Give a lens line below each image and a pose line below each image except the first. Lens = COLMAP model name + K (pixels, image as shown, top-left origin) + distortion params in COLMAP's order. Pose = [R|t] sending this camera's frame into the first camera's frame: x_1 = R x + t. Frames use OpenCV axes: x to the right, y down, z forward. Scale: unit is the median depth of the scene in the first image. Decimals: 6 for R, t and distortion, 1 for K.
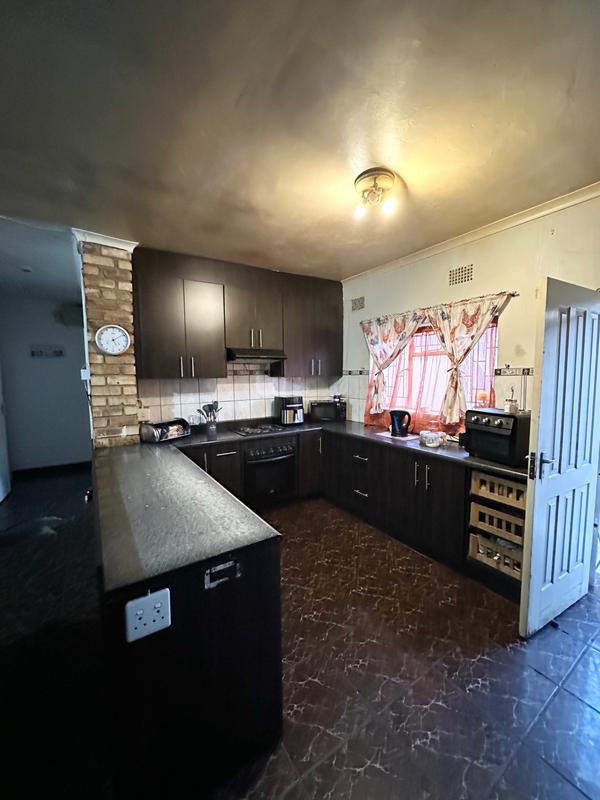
lens RADIAL K [[321.5, 0, 298.7], [0, 321.5, 401.4], [0, 0, 1]] dist [-0.000018, 0.000558]
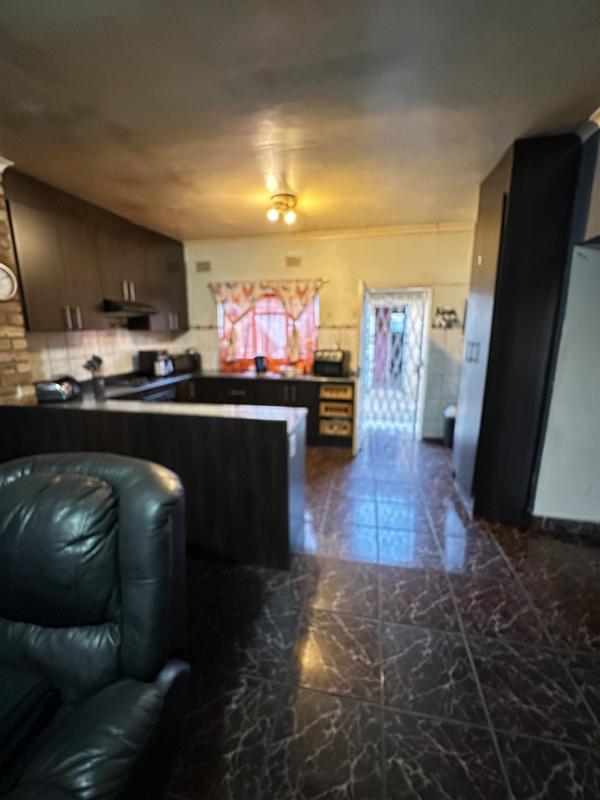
lens RADIAL K [[321.5, 0, 304.0], [0, 321.5, 395.4], [0, 0, 1]] dist [-0.000018, 0.000558]
pose [[0.710153, -0.135274, 0.690929, -0.551585], [0.060252, 0.989445, 0.131790, 0.031233], [-0.701464, -0.051961, 0.710808, -0.131684]]
